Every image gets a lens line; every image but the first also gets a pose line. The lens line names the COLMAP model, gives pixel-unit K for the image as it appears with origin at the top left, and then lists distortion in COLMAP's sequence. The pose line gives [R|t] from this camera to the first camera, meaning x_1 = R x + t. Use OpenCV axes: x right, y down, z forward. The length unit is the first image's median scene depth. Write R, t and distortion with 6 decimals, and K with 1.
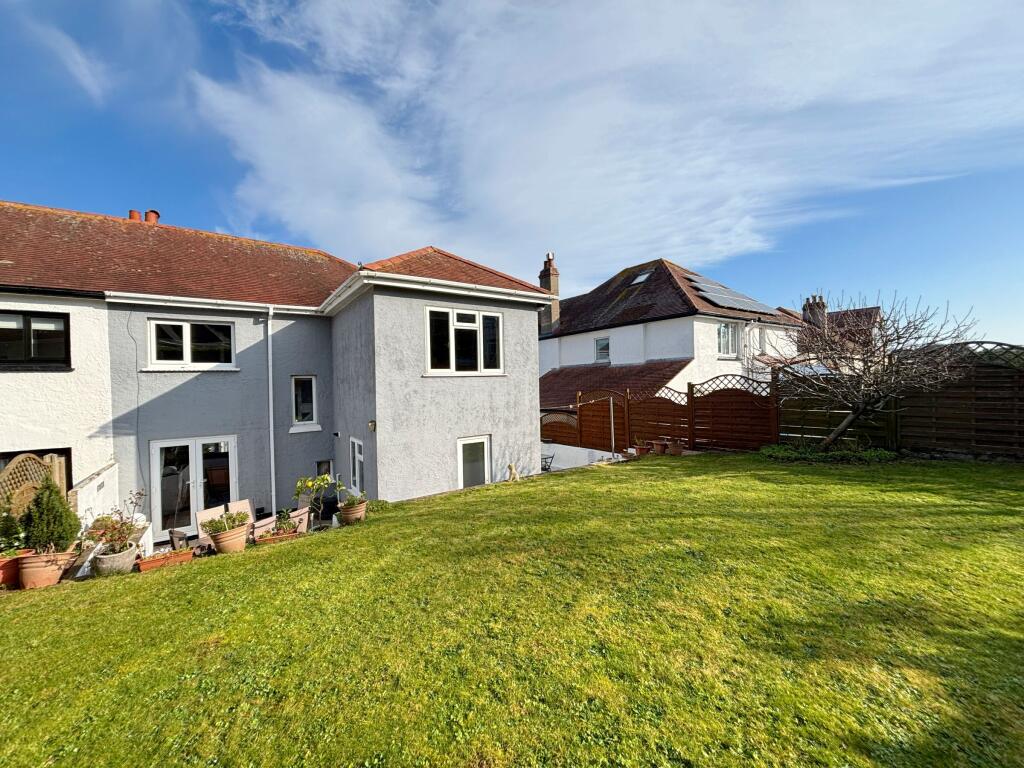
lens RADIAL K [[416.1, 0, 511.7], [0, 416.1, 386.4], [0, 0, 1]] dist [-0.002248, -0.000878]
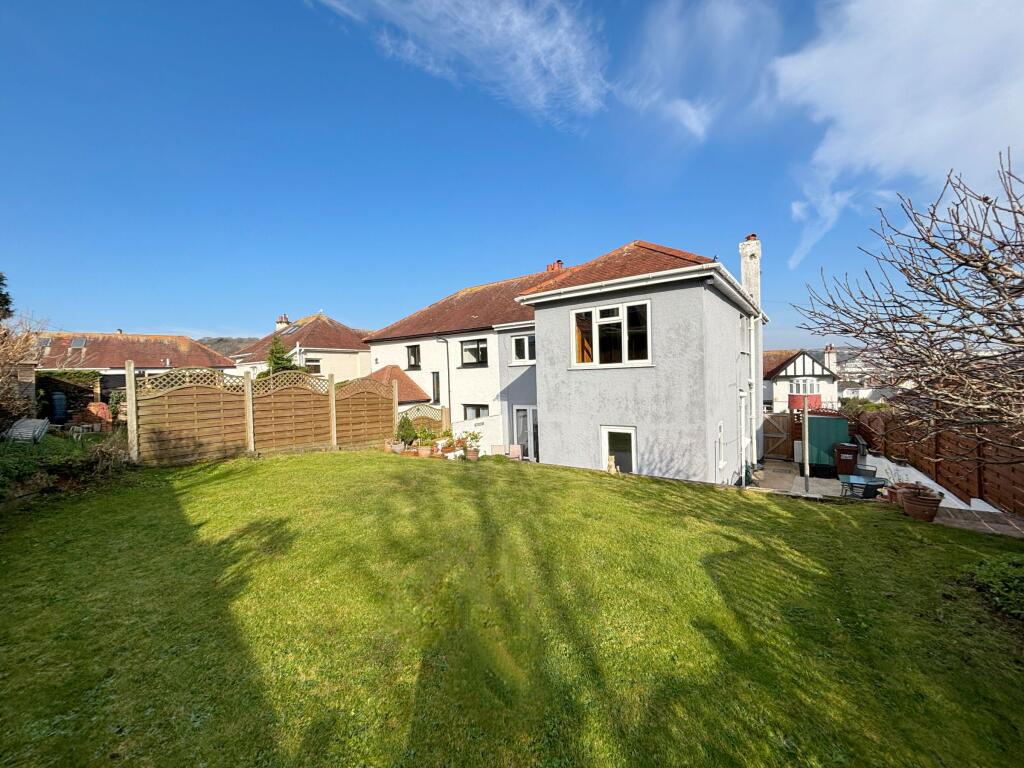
lens RADIAL K [[416.1, 0, 505.5], [0, 416.1, 384.6], [0, 0, 1]] dist [-0.002248, -0.000878]
pose [[0.298288, 0.035792, -0.953805, 0.807745], [0.016987, 0.998939, 0.042798, -0.032143], [0.954325, -0.028969, 0.297363, 0.423949]]
